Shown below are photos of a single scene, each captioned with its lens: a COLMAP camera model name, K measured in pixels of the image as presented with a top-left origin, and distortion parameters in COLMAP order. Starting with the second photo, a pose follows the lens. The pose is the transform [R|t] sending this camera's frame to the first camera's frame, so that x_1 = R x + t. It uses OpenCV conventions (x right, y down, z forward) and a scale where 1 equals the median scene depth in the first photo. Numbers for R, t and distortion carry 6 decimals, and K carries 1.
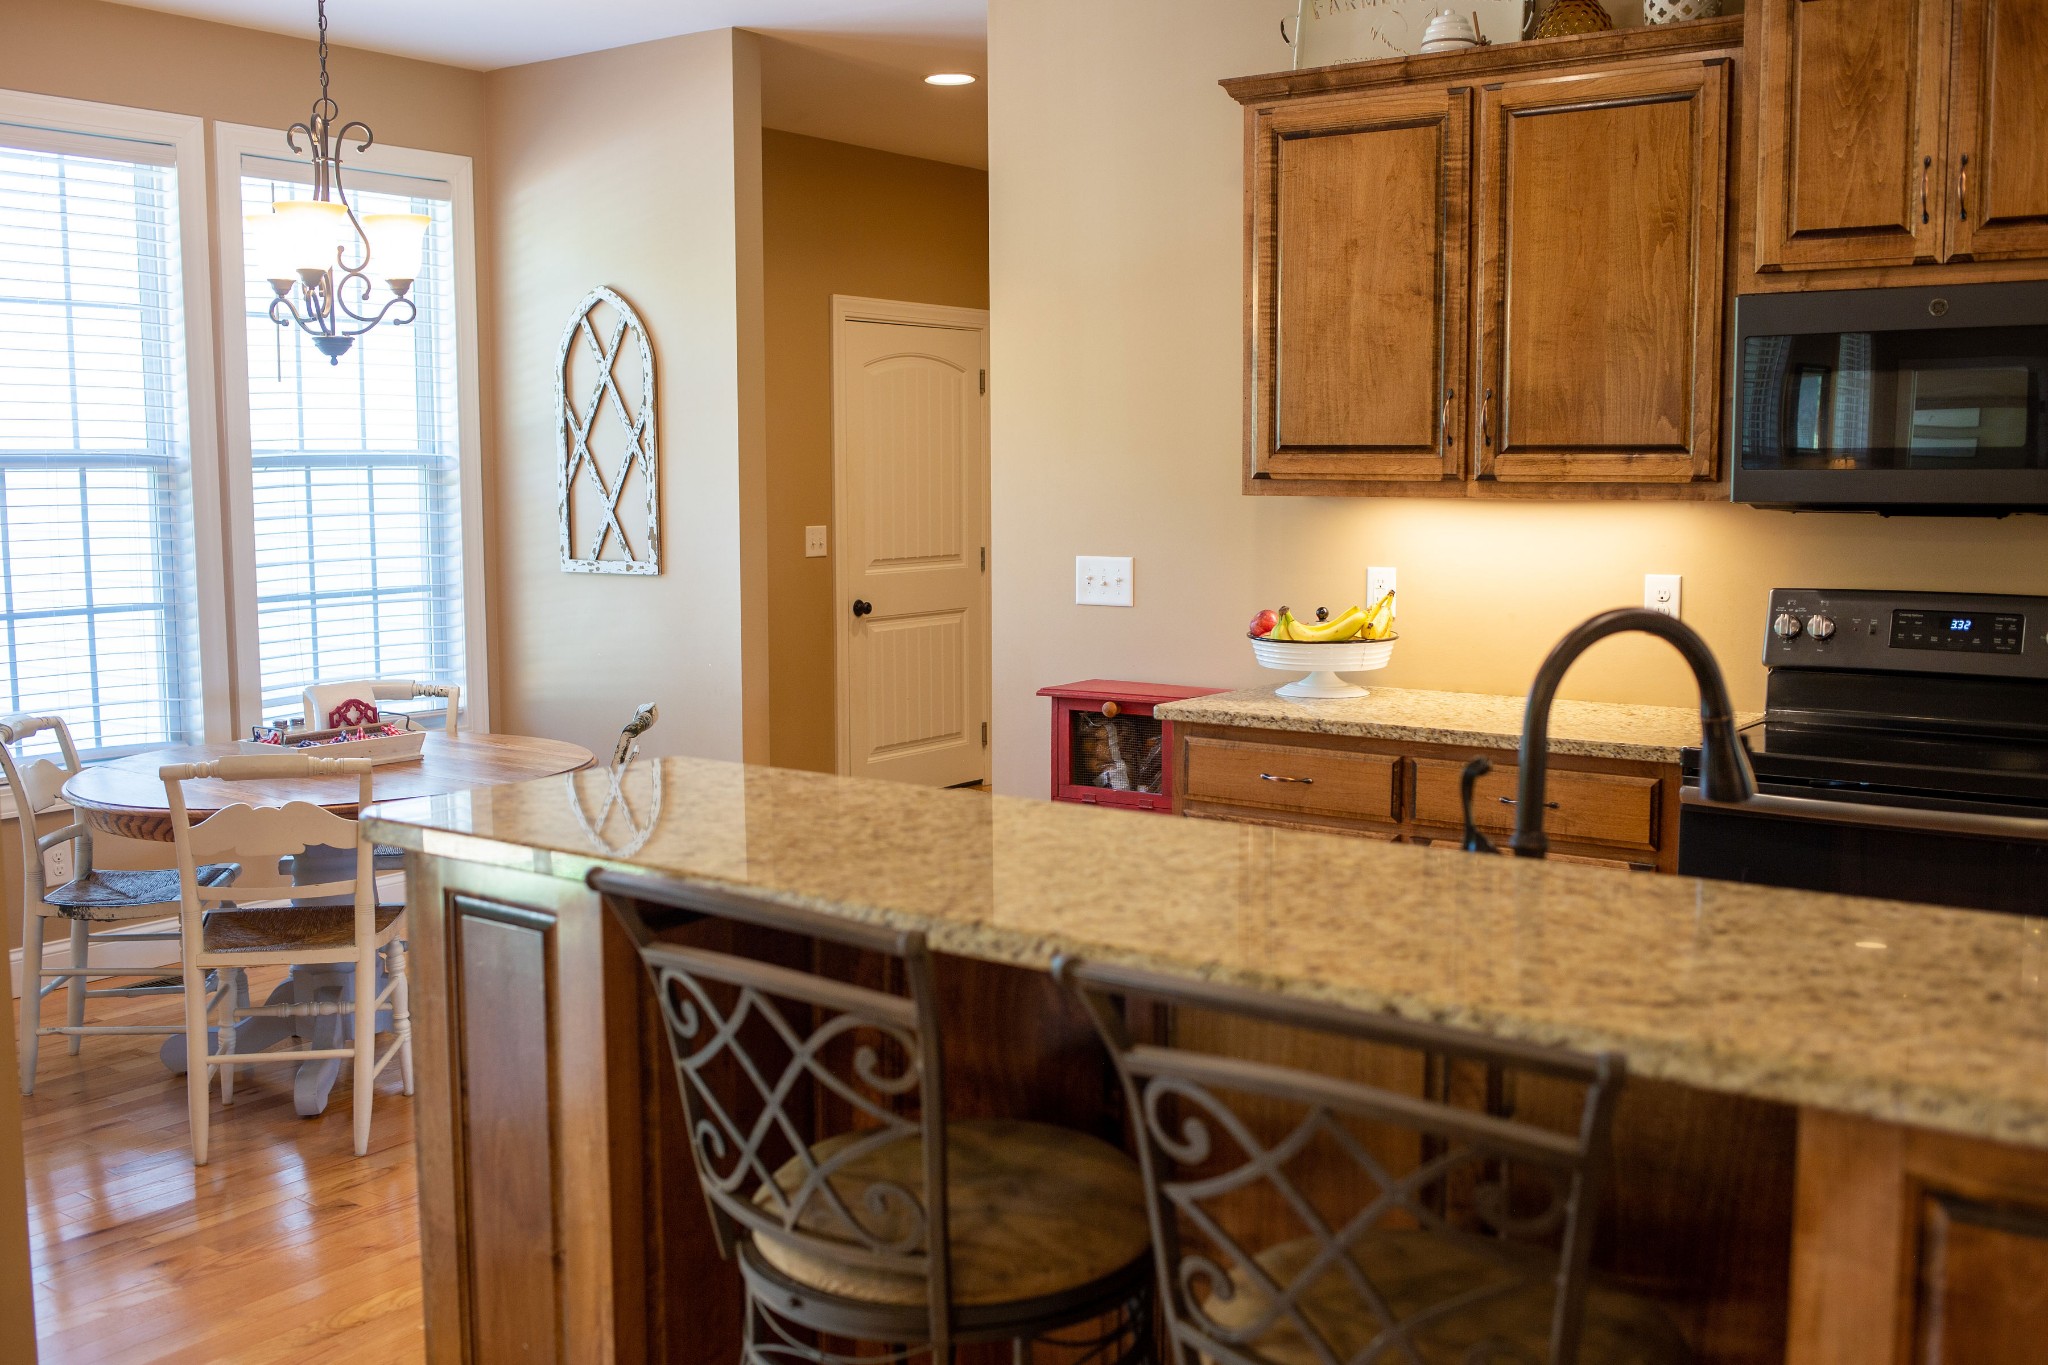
lens RADIAL K [[1956.5, 0, 1033.0], [0, 1956.5, 673.8], [0, 0, 1]] dist [-0.062388, 0.000000]
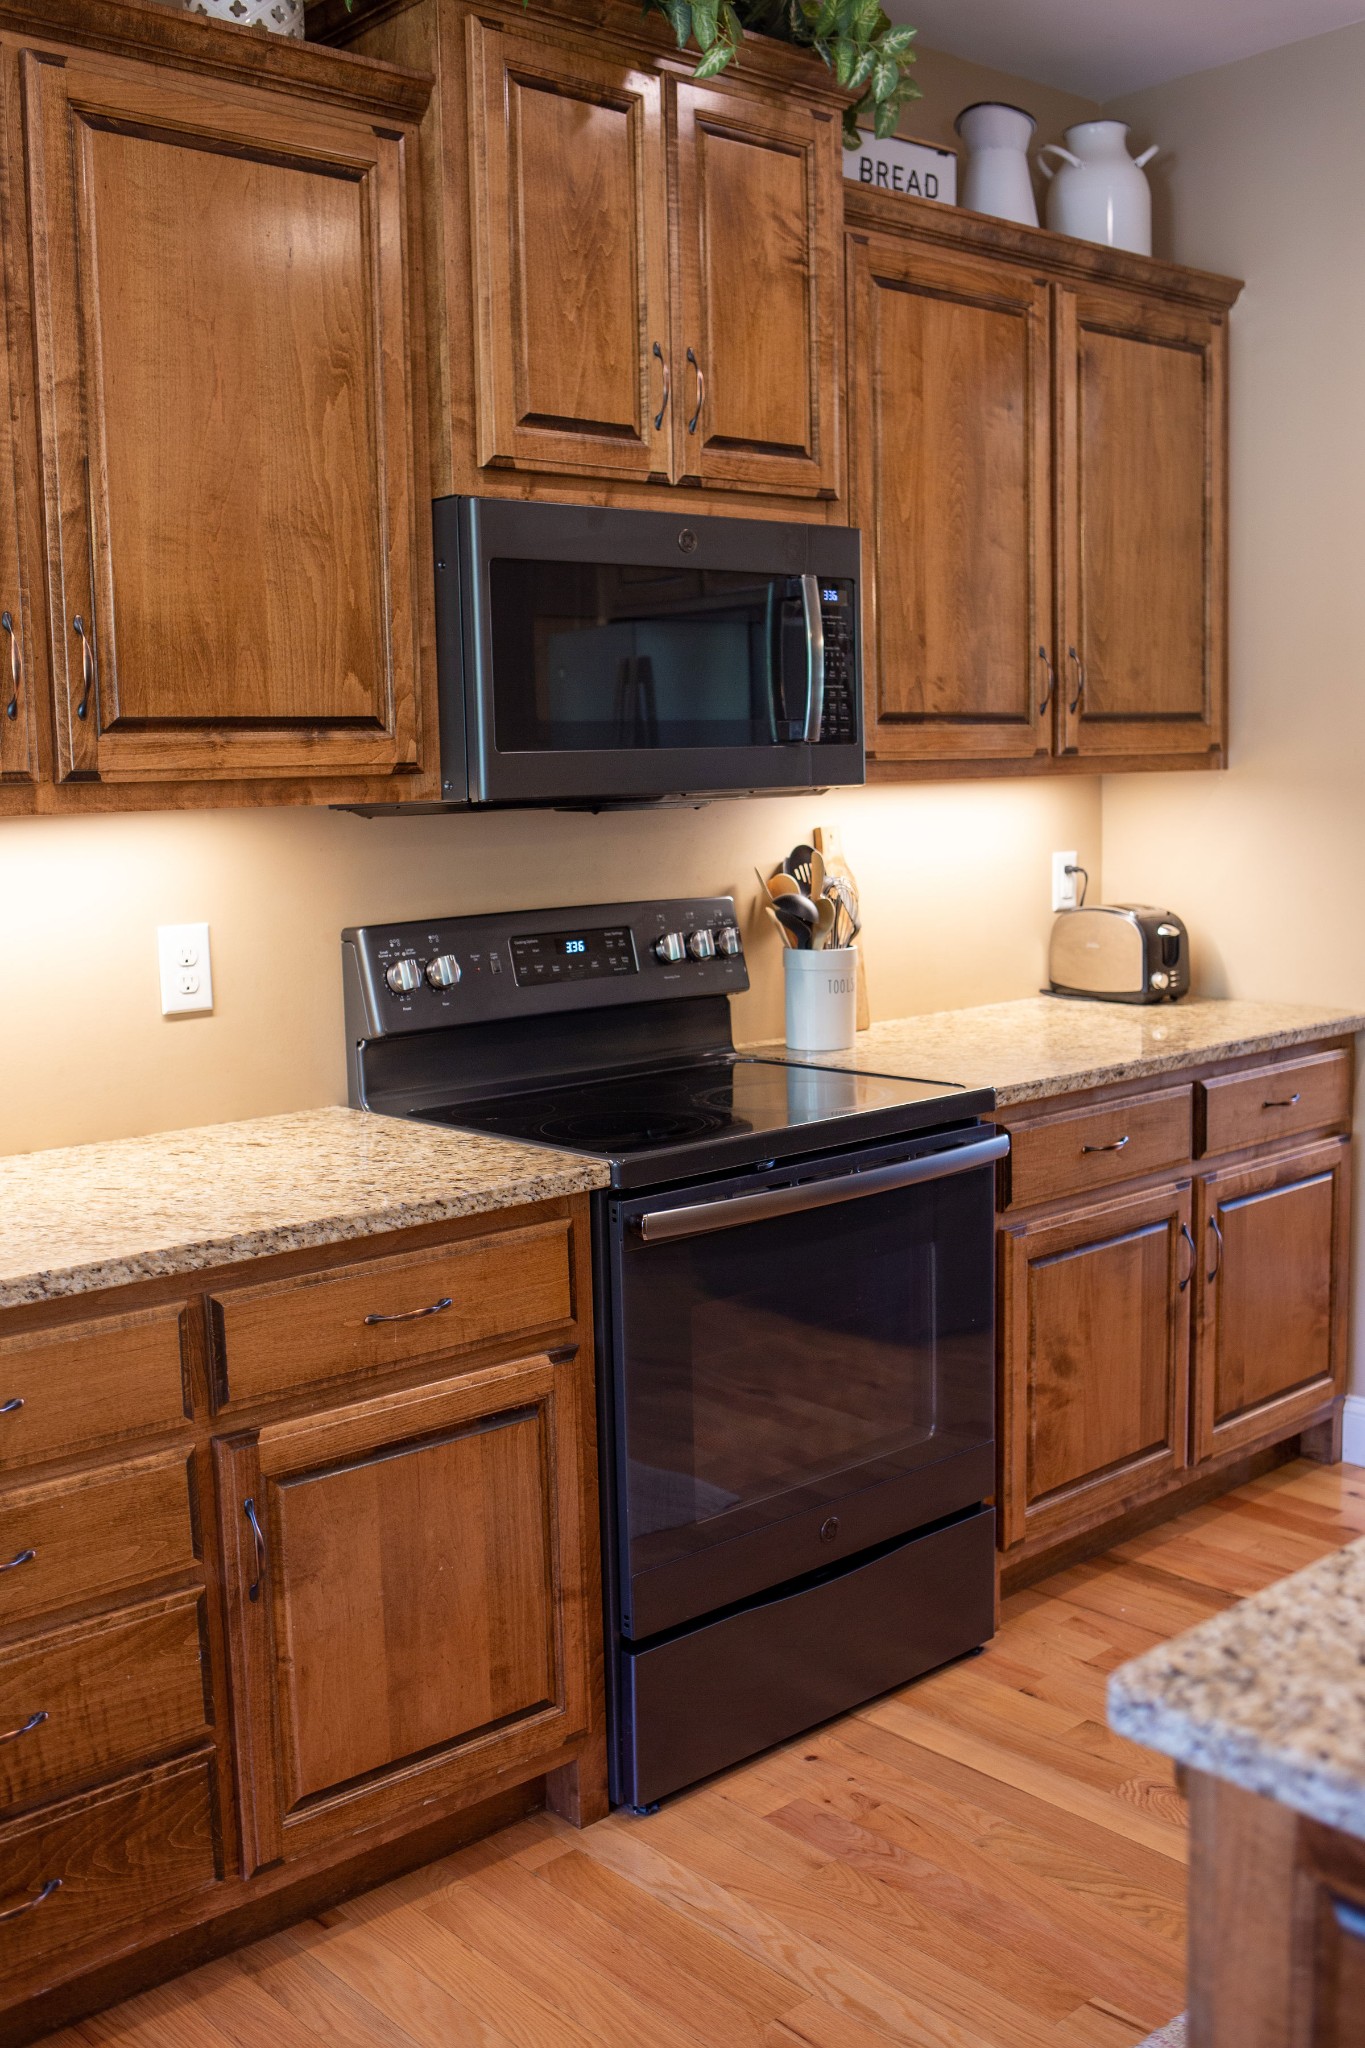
lens RADIAL K [[1956.5, 0, 683.1], [0, 1956.5, 1026.1], [0, 0, 1]] dist [-0.062388, 0.000000]
pose [[0.218929, -0.133838, 0.966518, -0.287627], [0.119162, 0.986801, 0.109655, -0.073975], [-0.968437, 0.091166, 0.231988, 0.745560]]
